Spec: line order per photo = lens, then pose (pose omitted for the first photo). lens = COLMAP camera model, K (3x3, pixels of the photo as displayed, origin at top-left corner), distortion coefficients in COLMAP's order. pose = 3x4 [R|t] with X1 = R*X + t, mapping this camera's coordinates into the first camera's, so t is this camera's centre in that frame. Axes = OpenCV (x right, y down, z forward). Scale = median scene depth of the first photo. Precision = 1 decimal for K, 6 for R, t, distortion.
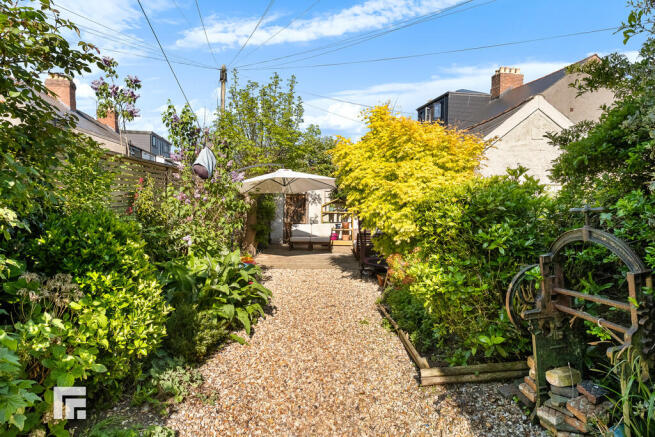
lens RADIAL K [[360.8, 0, 327.0], [0, 360.8, 212.1], [0, 0, 1]] dist [0.002257, 0.000231]
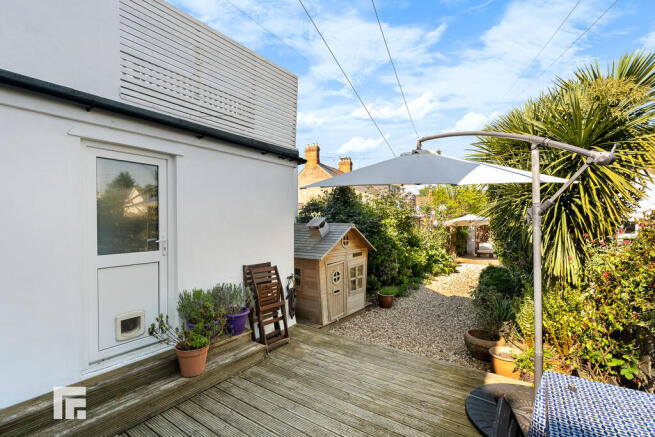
lens RADIAL K [[300.7, 0, 325.6], [0, 300.7, 226.7], [0, 0, 1]] dist [0.000300, -0.000093]
pose [[0.804192, -0.004834, -0.594350, 0.166295], [-0.008712, 0.999764, -0.019920, -0.007792], [0.594306, 0.021197, 0.803959, -0.598540]]
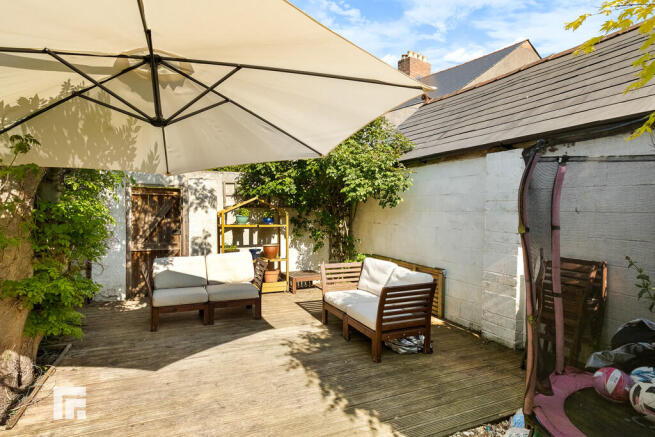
lens RADIAL K [[360.8, 0, 327.0], [0, 360.8, 212.1], [0, 0, 1]] dist [0.002257, 0.000231]
pose [[0.915811, -0.006051, 0.401563, -0.080527], [0.014317, 0.999743, -0.017588, -0.008639], [-0.401353, 0.021856, 0.915662, 0.543333]]
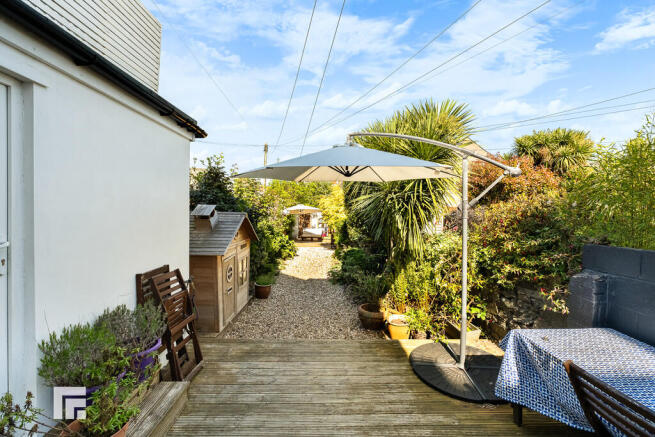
lens RADIAL K [[281.6, 0, 329.5], [0, 281.6, 216.7], [0, 0, 1]] dist [-0.001602, -0.000178]
pose [[0.999987, 0.002182, 0.004595, 0.045410], [-0.002119, 0.999902, -0.013804, -0.010978], [-0.004625, 0.013794, 0.999894, -0.595601]]
